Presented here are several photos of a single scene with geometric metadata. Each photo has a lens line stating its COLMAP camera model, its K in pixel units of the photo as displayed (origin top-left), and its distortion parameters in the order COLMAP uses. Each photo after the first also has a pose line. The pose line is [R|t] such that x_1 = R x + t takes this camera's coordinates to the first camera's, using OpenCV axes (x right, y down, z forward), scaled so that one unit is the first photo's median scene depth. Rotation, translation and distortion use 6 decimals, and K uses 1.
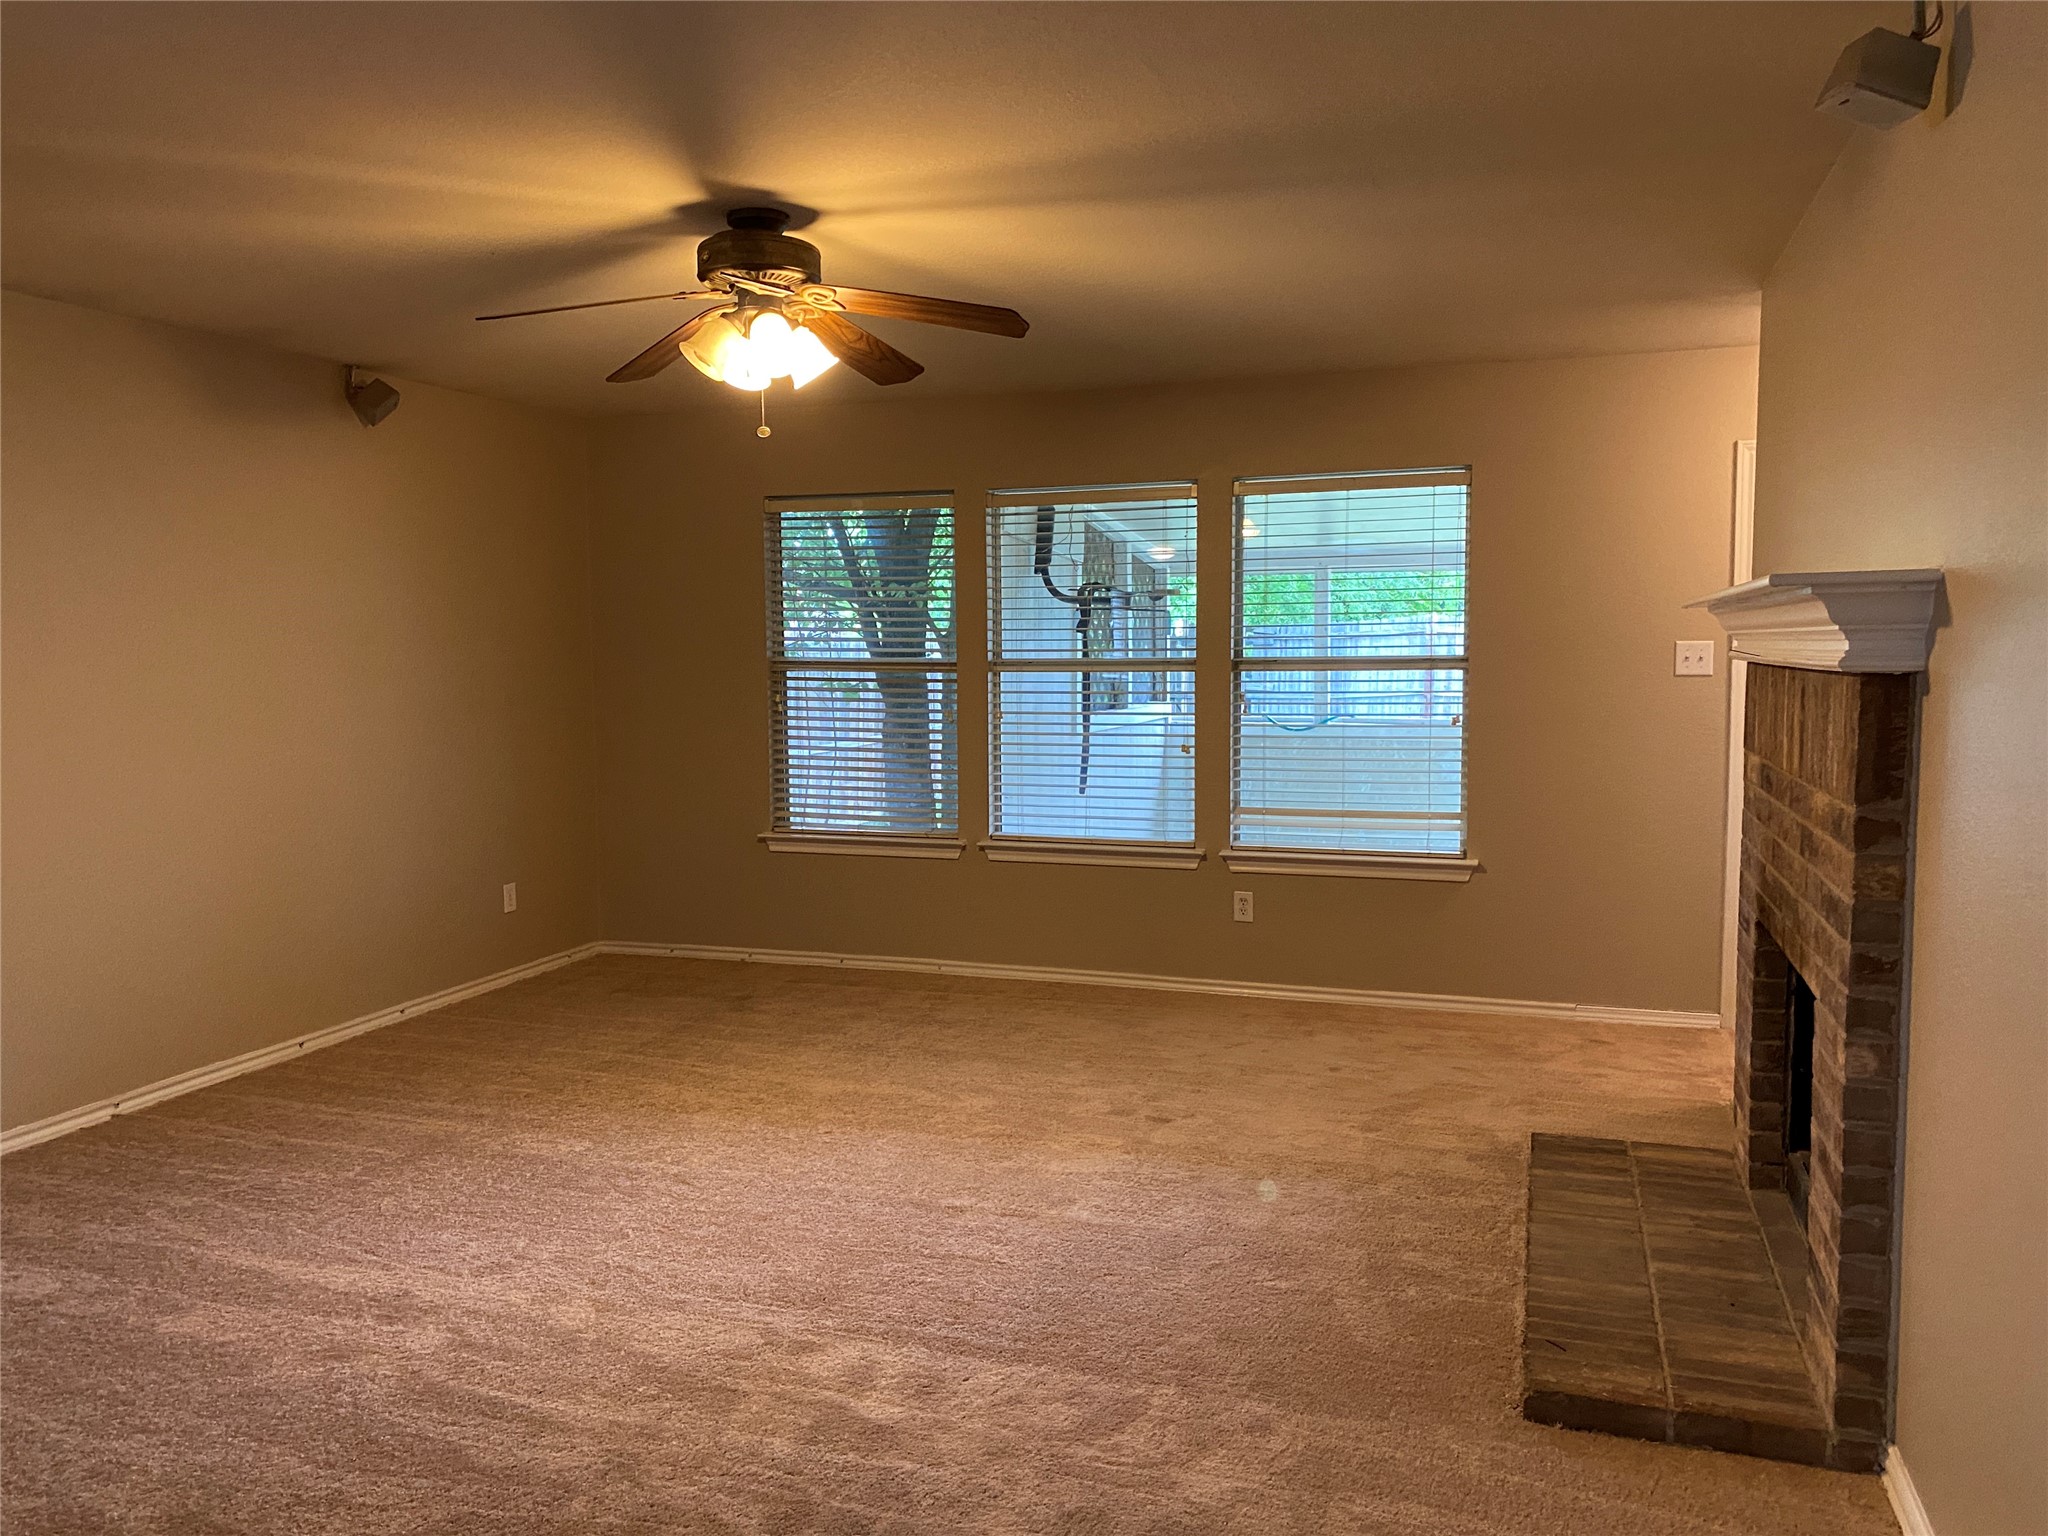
lens RADIAL K [[1543.5, 0, 990.5], [0, 1543.5, 767.0], [0, 0, 1]] dist [0.068314, -0.103621]
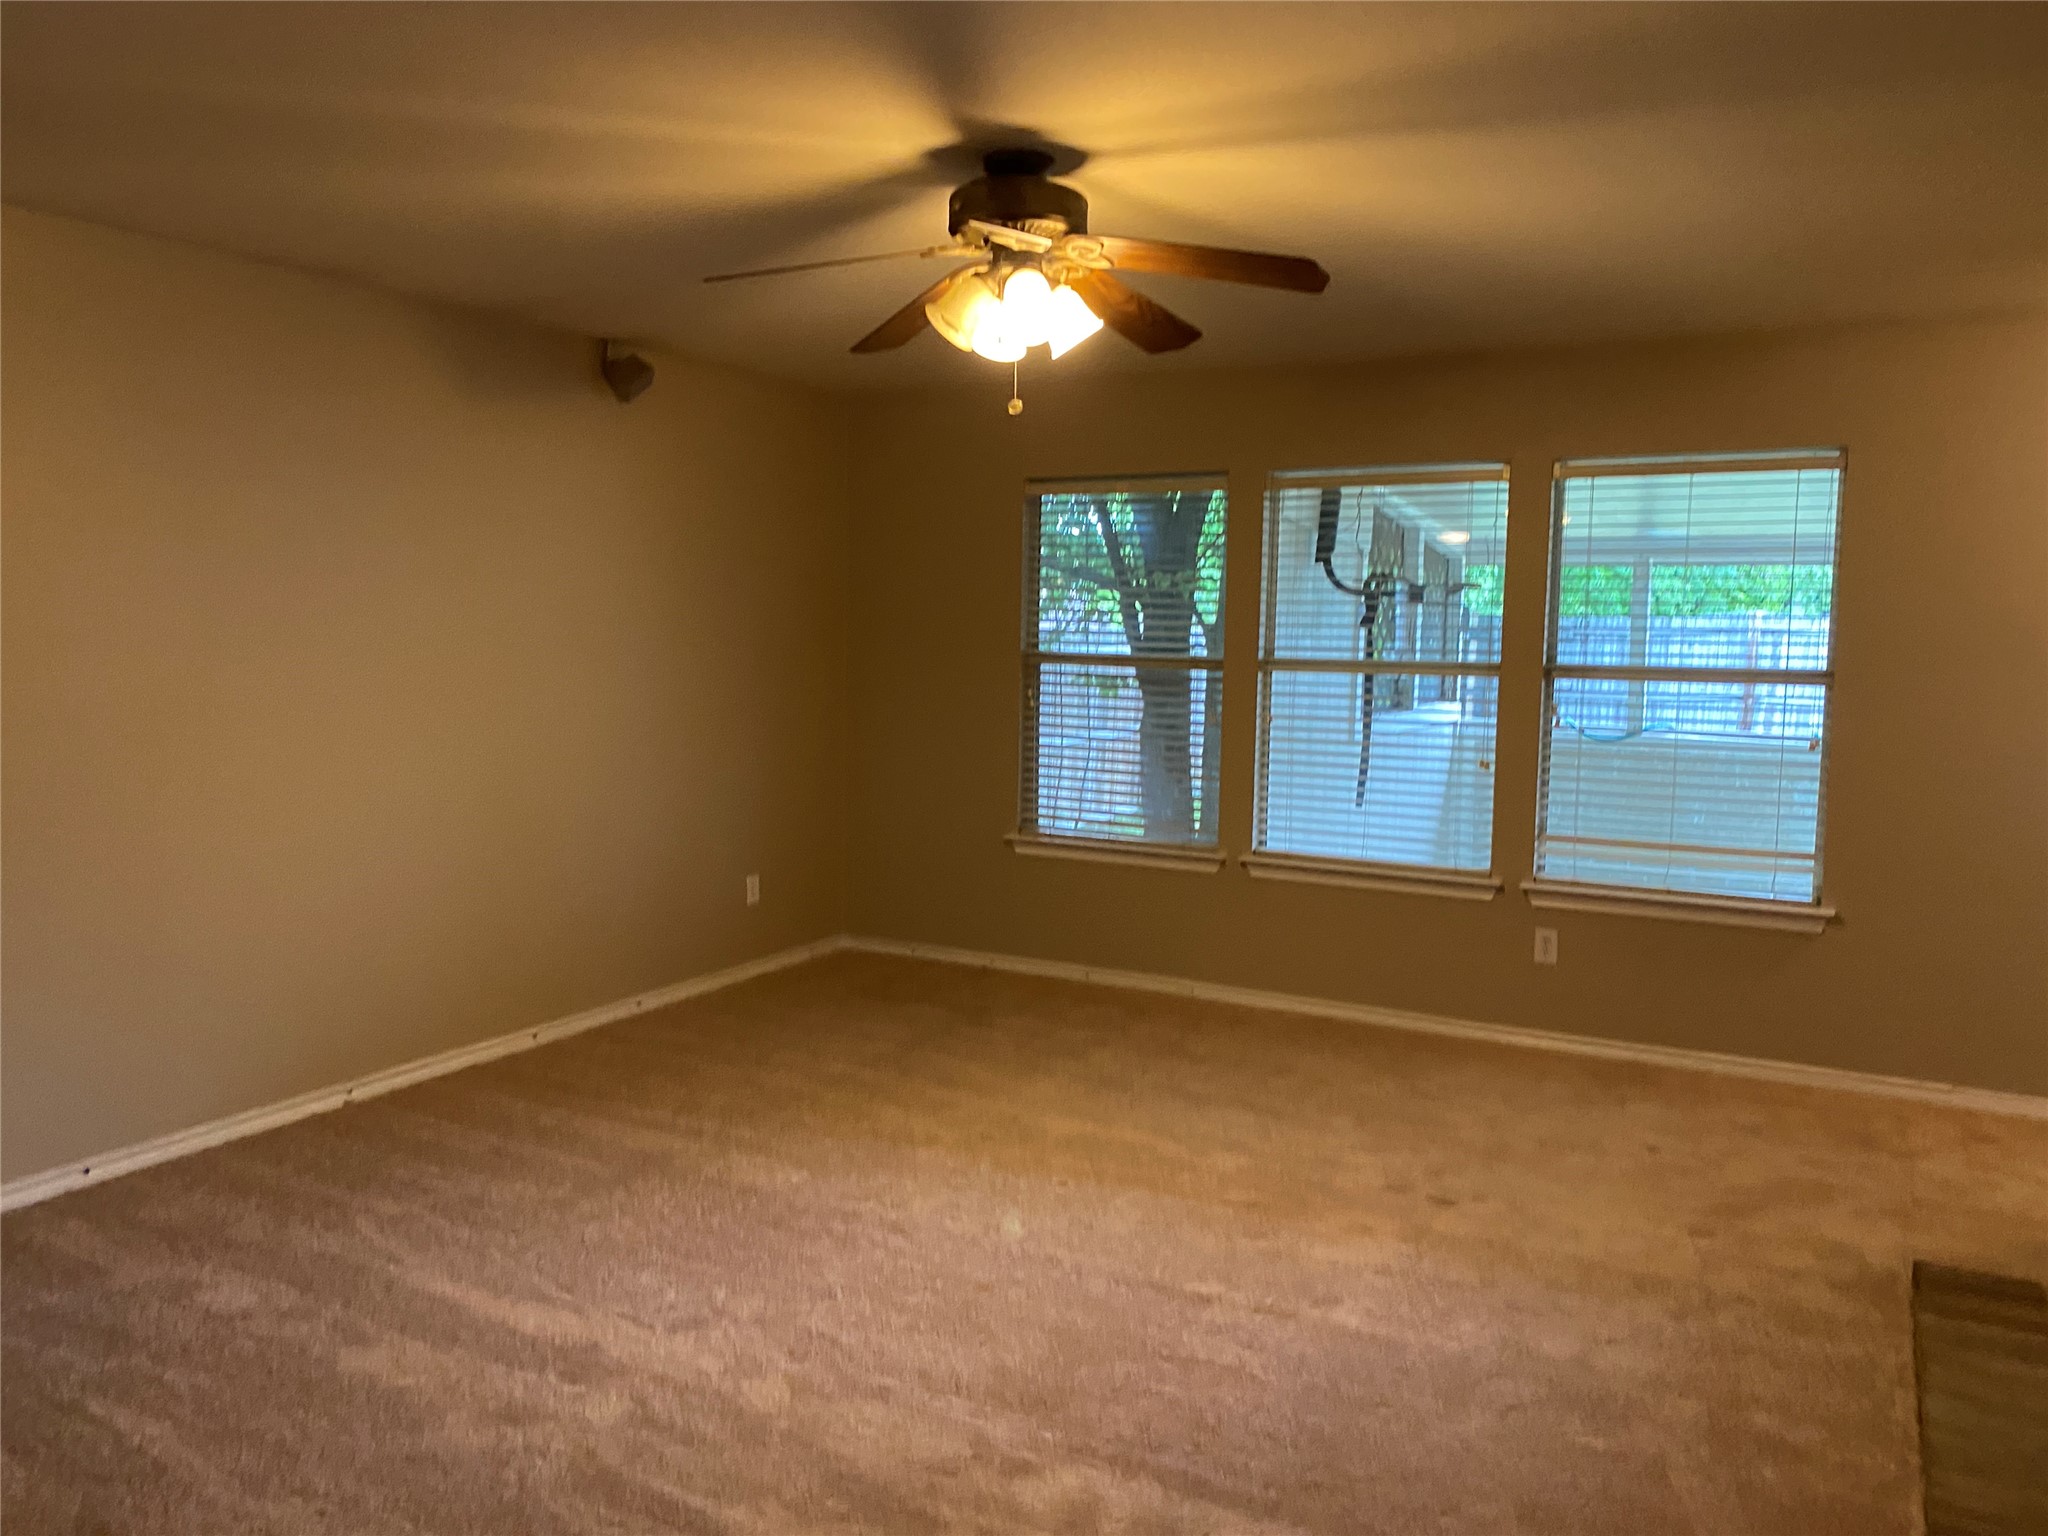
lens RADIAL K [[1543.5, 0, 990.5], [0, 1543.5, 767.0], [0, 0, 1]] dist [0.068314, -0.103621]
pose [[0.985230, 0.037795, -0.167014, -0.003821], [-0.035963, 0.999255, 0.013983, -0.018094], [0.167418, -0.007770, 0.985855, 0.102978]]
